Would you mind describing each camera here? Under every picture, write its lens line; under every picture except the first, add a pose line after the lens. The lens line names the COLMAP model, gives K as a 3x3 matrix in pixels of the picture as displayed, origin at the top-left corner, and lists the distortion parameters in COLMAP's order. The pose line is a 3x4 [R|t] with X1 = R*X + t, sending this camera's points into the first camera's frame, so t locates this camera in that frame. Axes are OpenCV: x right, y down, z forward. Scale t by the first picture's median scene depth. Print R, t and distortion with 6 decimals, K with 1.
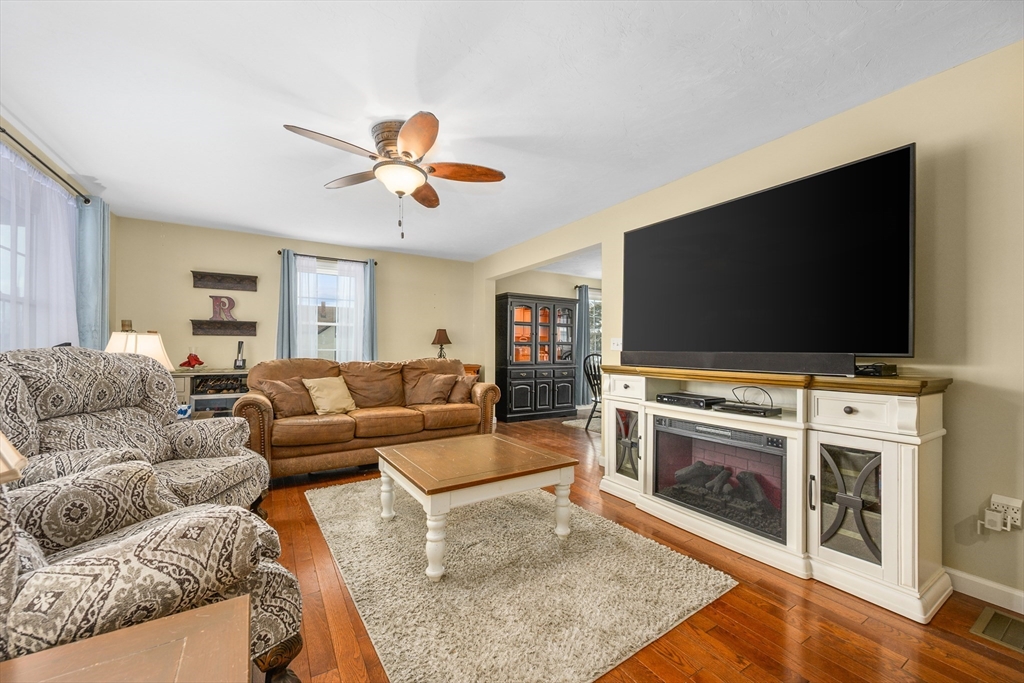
lens RADIAL K [[402.9, 0, 512.0], [0, 402.9, 341.5], [0, 0, 1]] dist [-0.000236, -0.000064]
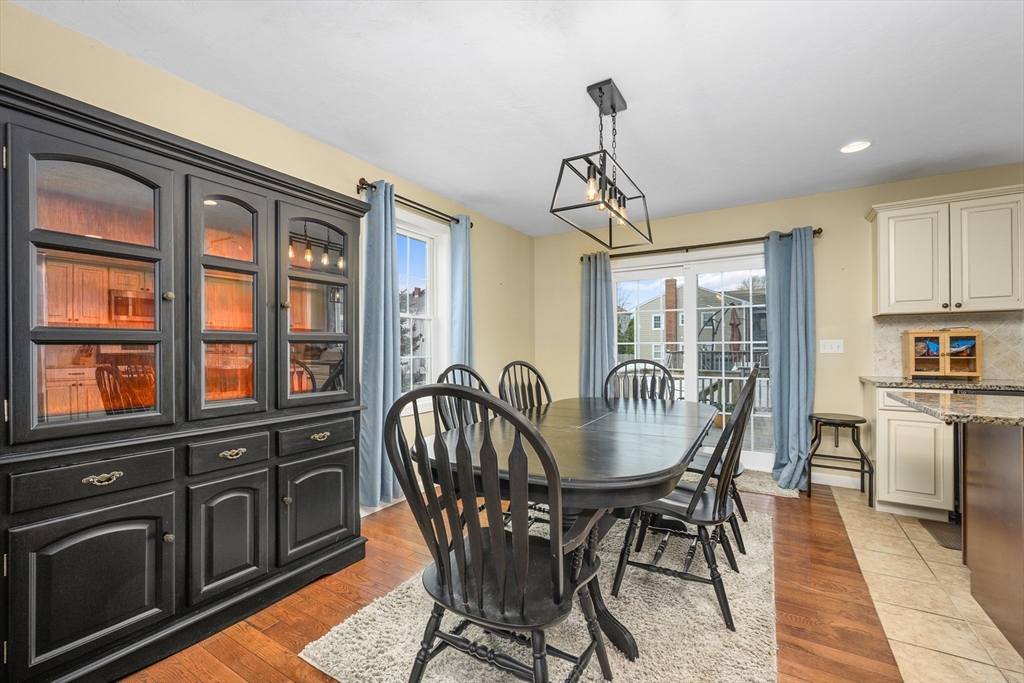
lens RADIAL K [[428.9, 0, 512.0], [0, 428.9, 341.5], [0, 0, 1]] dist [0.000340, 0.000223]
pose [[0.890863, -0.007545, 0.454210, 0.114911], [0.004018, 0.999954, 0.008730, 0.005920], [-0.454255, -0.005952, 0.890852, 0.655086]]
